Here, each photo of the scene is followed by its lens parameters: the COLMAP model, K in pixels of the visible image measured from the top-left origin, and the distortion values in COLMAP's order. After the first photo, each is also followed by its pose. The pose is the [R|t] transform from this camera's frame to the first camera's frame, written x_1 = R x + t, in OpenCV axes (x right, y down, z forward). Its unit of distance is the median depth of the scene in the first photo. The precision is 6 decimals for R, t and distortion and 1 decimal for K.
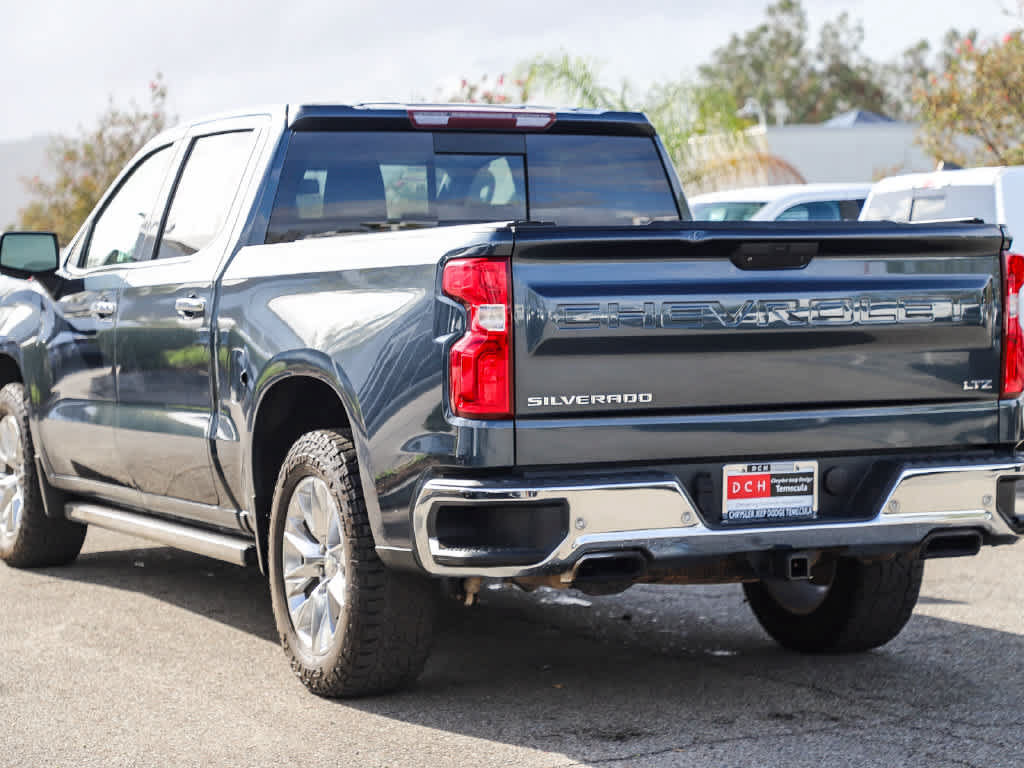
lens RADIAL K [[2388.7, 0, 511.7], [0, 2388.7, 384.9], [0, 0, 1]] dist [-0.035946, 0.000000]
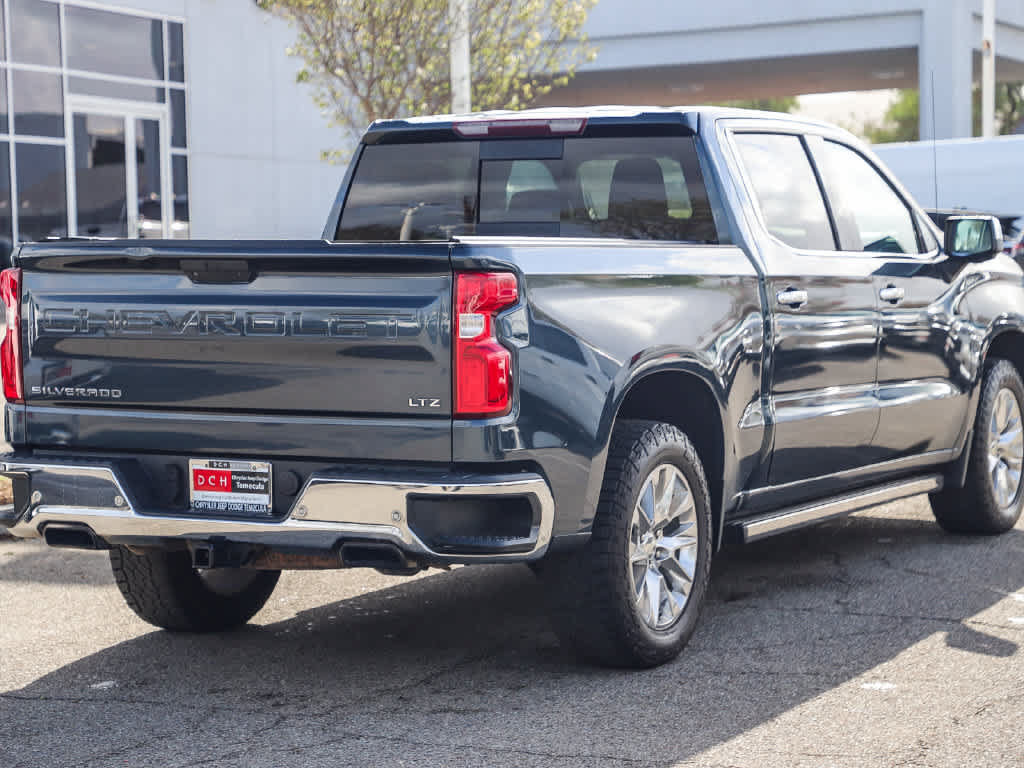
lens RADIAL K [[2388.7, 0, 512.5], [0, 2388.7, 381.6], [0, 0, 1]] dist [-0.035946, 0.000000]
pose [[0.622363, 0.057528, -0.780612, 1.037266], [-0.037161, 0.998343, 0.043946, -0.056109], [0.781846, 0.001658, 0.623469, 0.419994]]
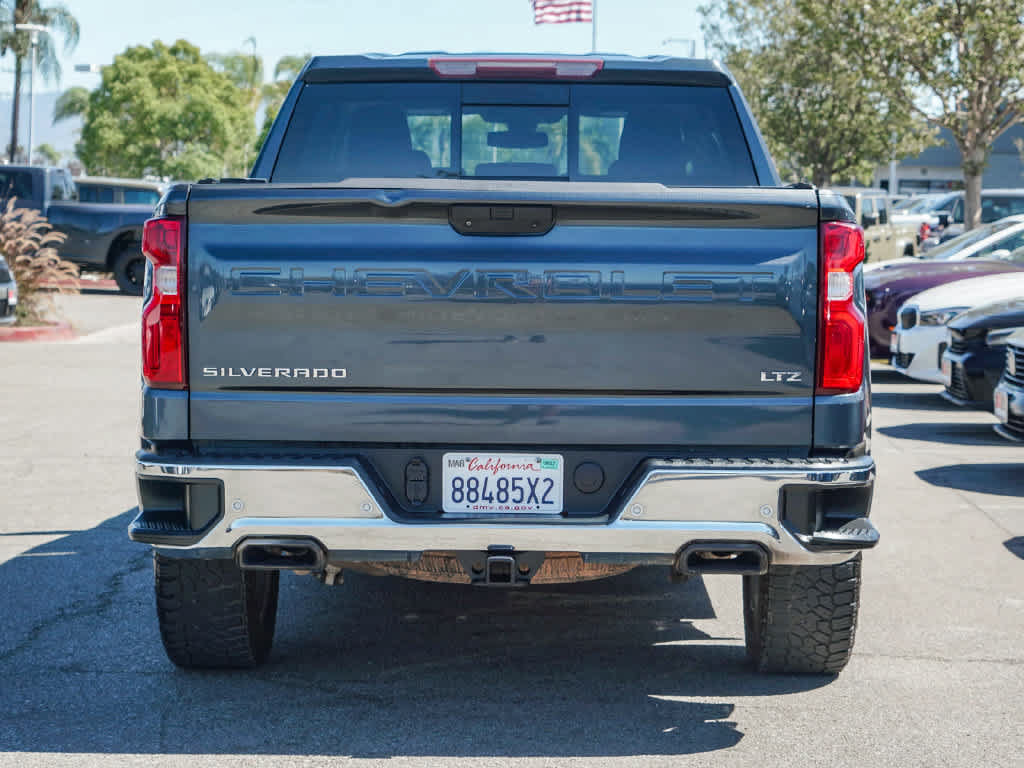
lens RADIAL K [[2388.7, 0, 515.3], [0, 2388.7, 387.1], [0, 0, 1]] dist [-0.035946, 0.000000]
pose [[0.908880, 0.048067, -0.414278, 0.480267], [-0.039200, 0.998784, 0.029885, -0.018772], [0.415211, -0.010922, 0.909660, 0.191213]]
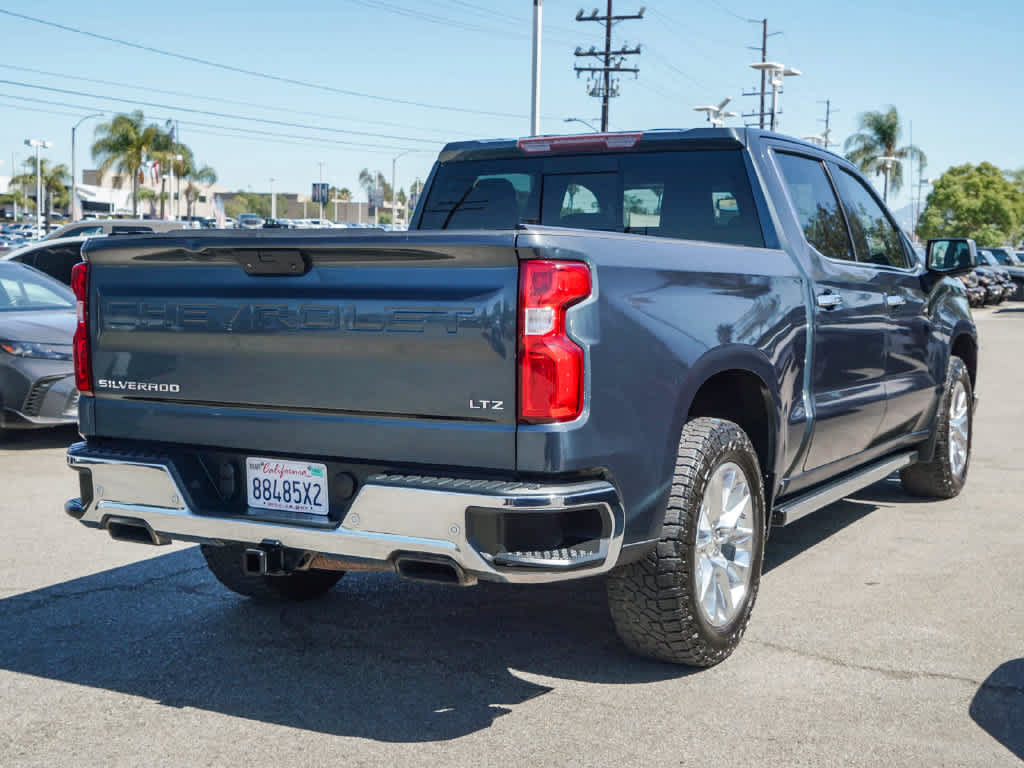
lens RADIAL K [[1335.9, 0, 510.5], [0, 1335.9, 374.4], [0, 0, 1]] dist [-0.001182, 0.000000]
pose [[0.595341, 0.073253, -0.800127, 0.634881], [-0.044921, 0.997312, 0.057881, -0.043521], [0.802216, 0.001484, 0.597032, 0.726914]]
